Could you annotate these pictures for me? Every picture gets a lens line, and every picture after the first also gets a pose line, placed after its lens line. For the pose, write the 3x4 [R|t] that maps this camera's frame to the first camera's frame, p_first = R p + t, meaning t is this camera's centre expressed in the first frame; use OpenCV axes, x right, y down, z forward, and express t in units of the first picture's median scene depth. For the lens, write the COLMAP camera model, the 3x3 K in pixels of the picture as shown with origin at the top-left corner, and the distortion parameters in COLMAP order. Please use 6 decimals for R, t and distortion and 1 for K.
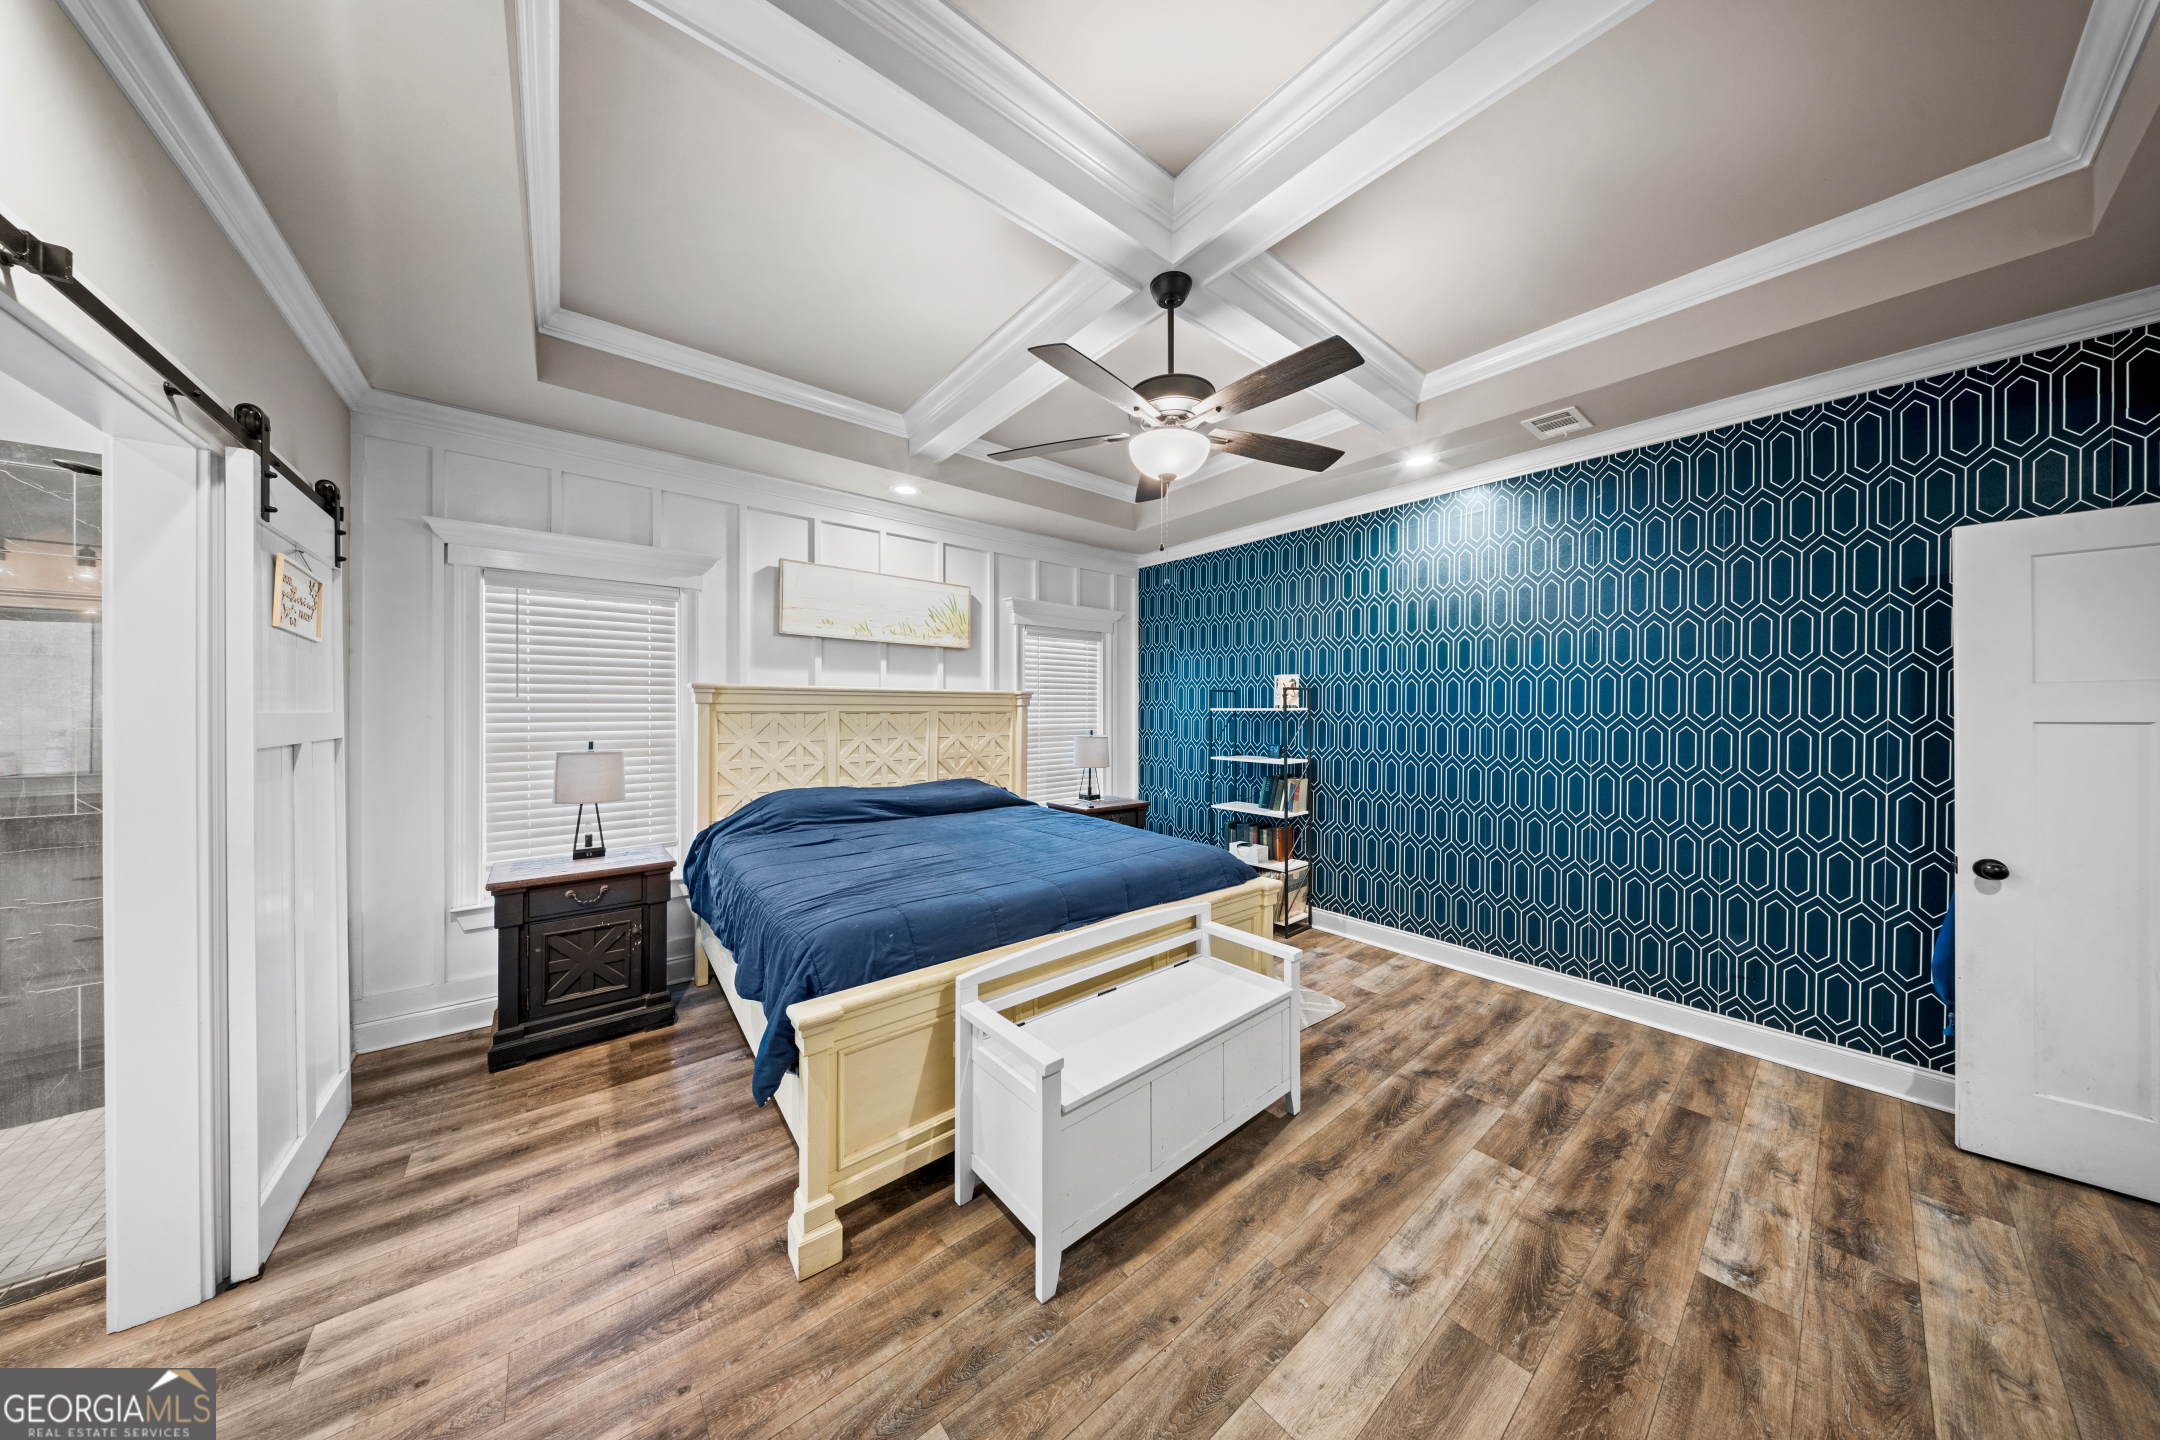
lens RADIAL K [[624.8, 0, 1060.5], [0, 624.8, 713.0], [0, 0, 1]] dist [-0.000108, -0.000015]
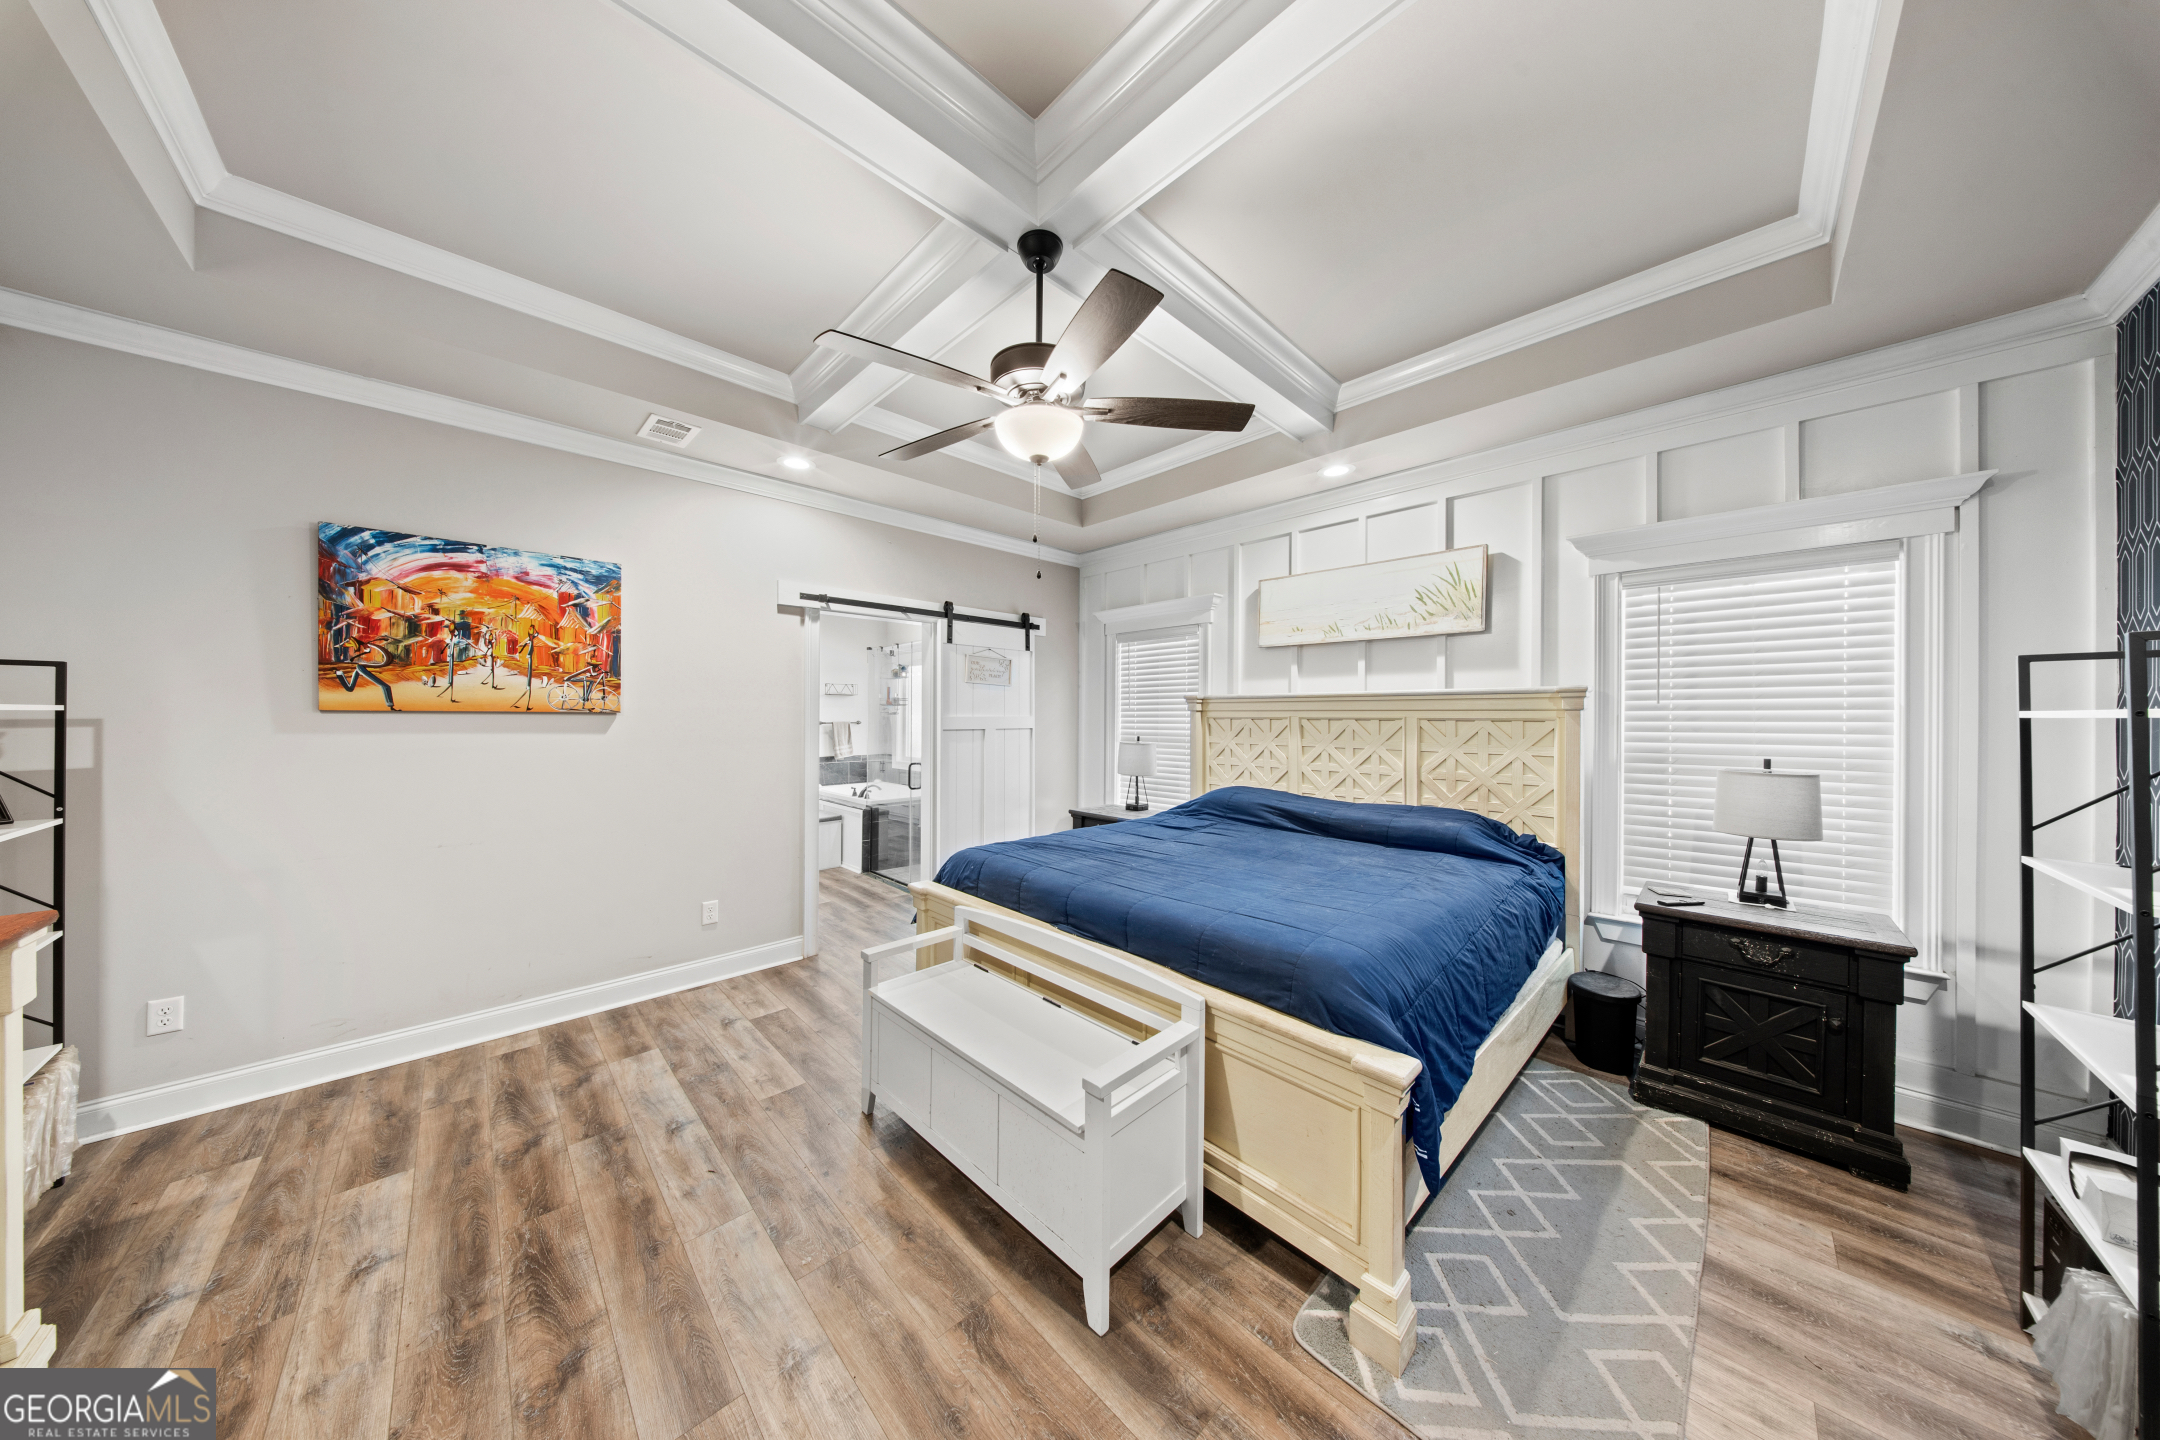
lens RADIAL K [[639.5, 0, 1073.6], [0, 639.5, 703.0], [0, 0, 1]] dist [0.000504, -0.000040]
pose [[0.097718, -0.026012, -0.994874, 0.701325], [-0.011731, 0.999559, -0.027287, 0.007093], [0.995145, 0.014338, 0.097370, 0.604549]]
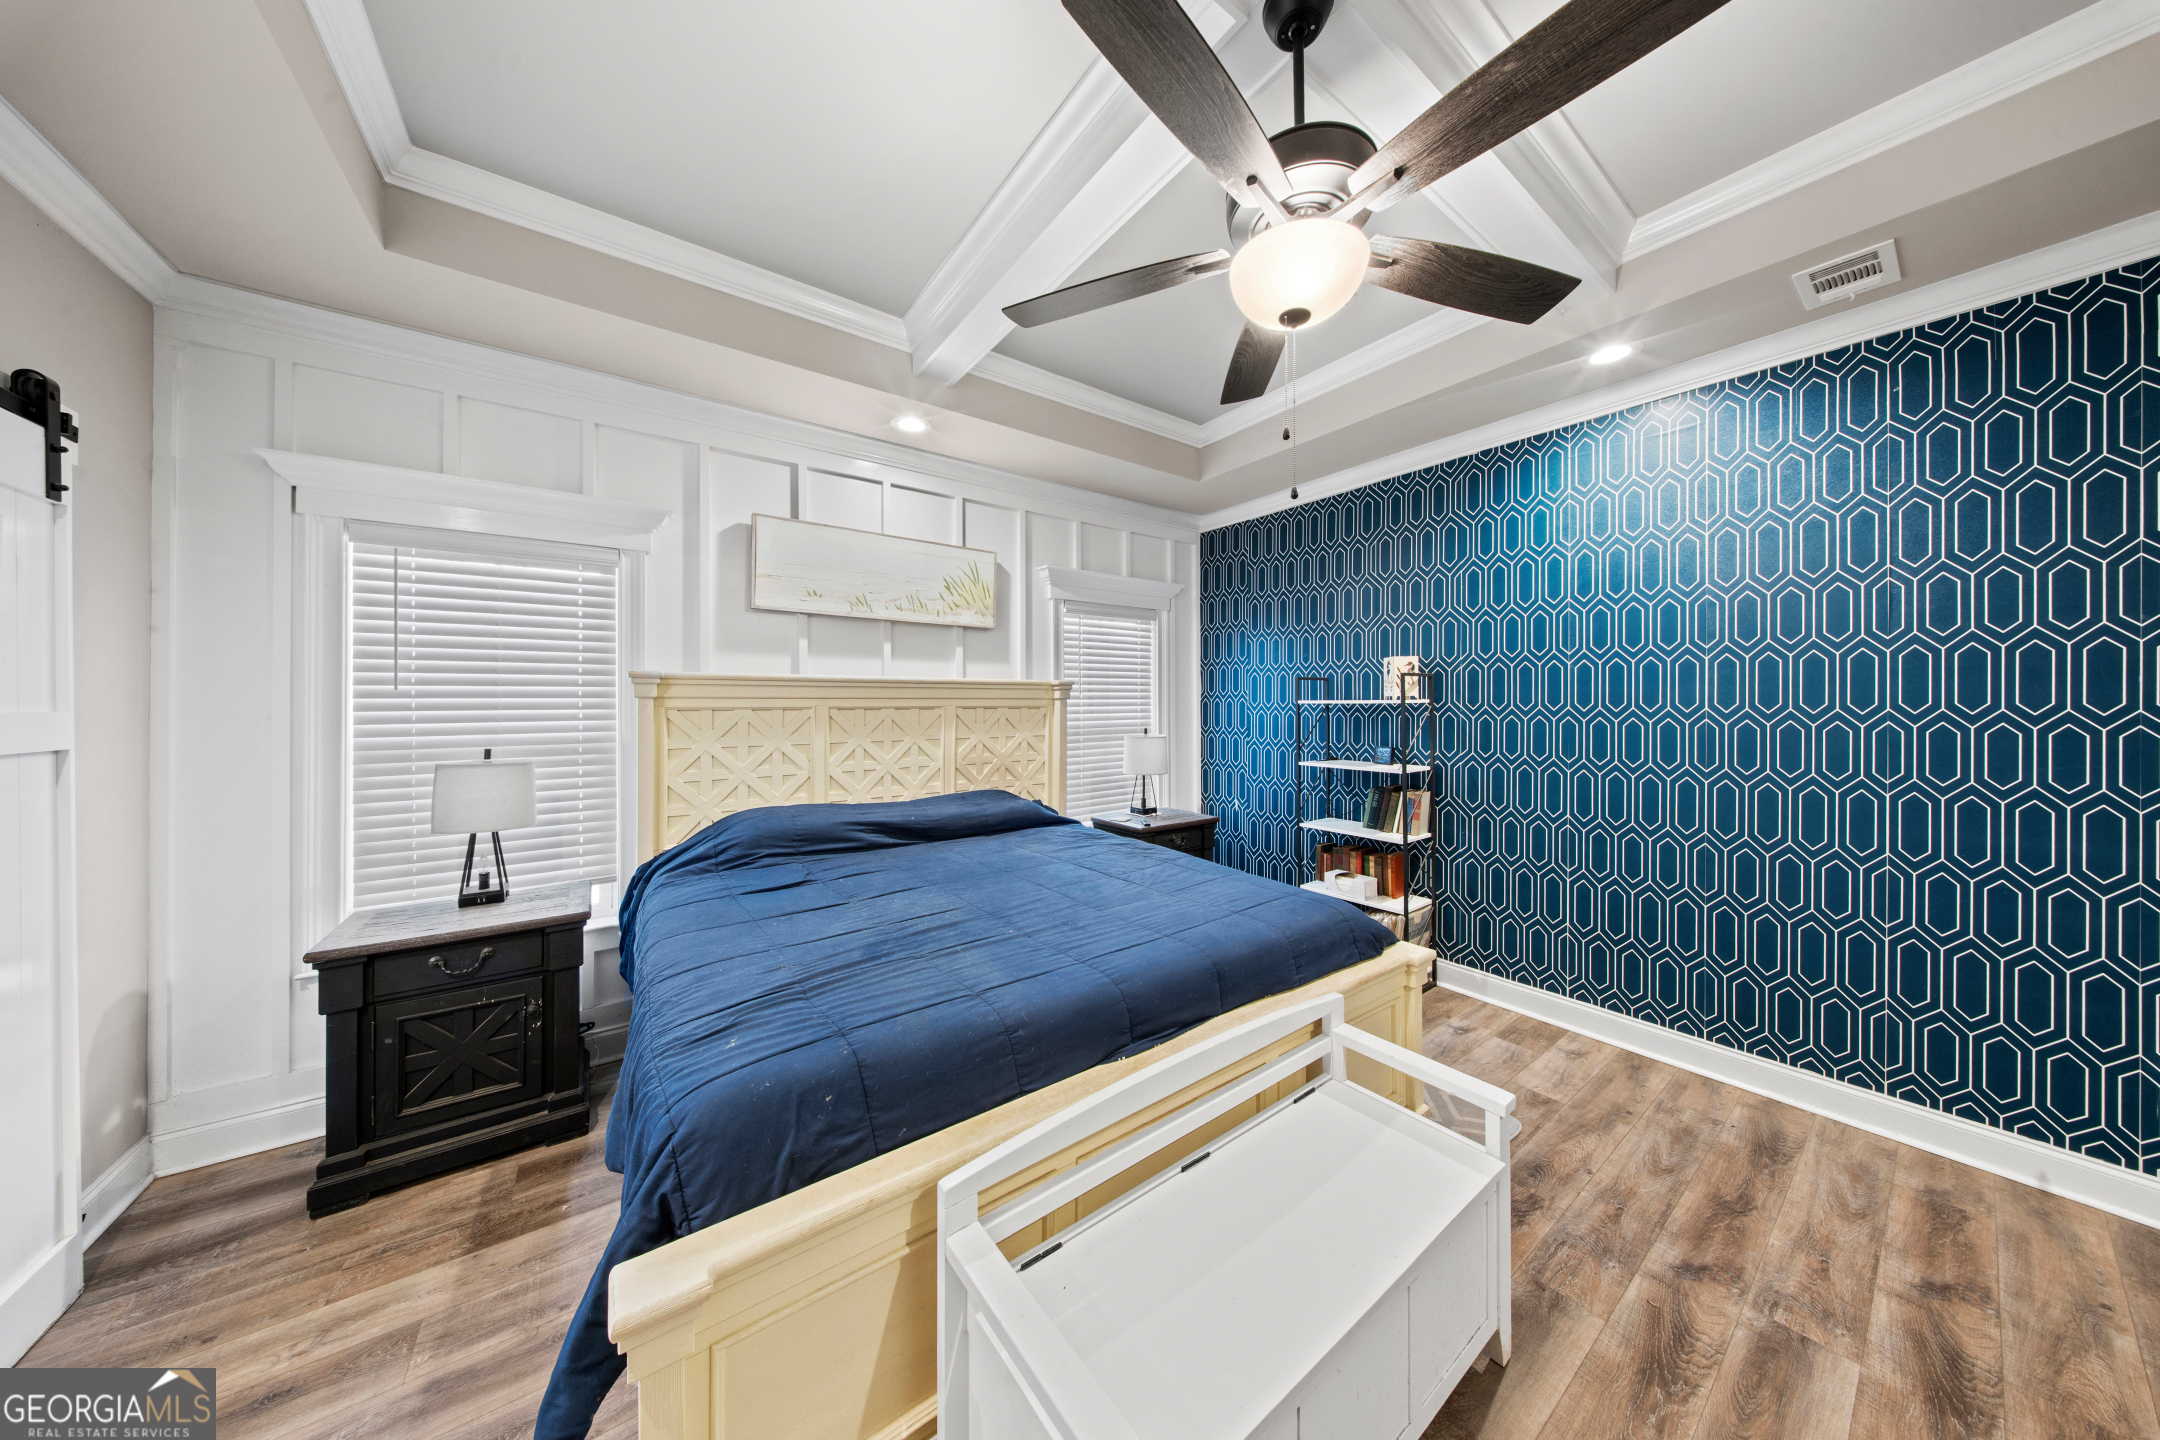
lens RADIAL K [[639.5, 0, 1073.6], [0, 639.5, 703.0], [0, 0, 1]] dist [0.000504, -0.000040]
pose [[0.998987, -0.004521, -0.044770, -0.009670], [0.004291, 0.999977, -0.005229, -0.002143], [0.044793, 0.005031, 0.998984, 0.231217]]
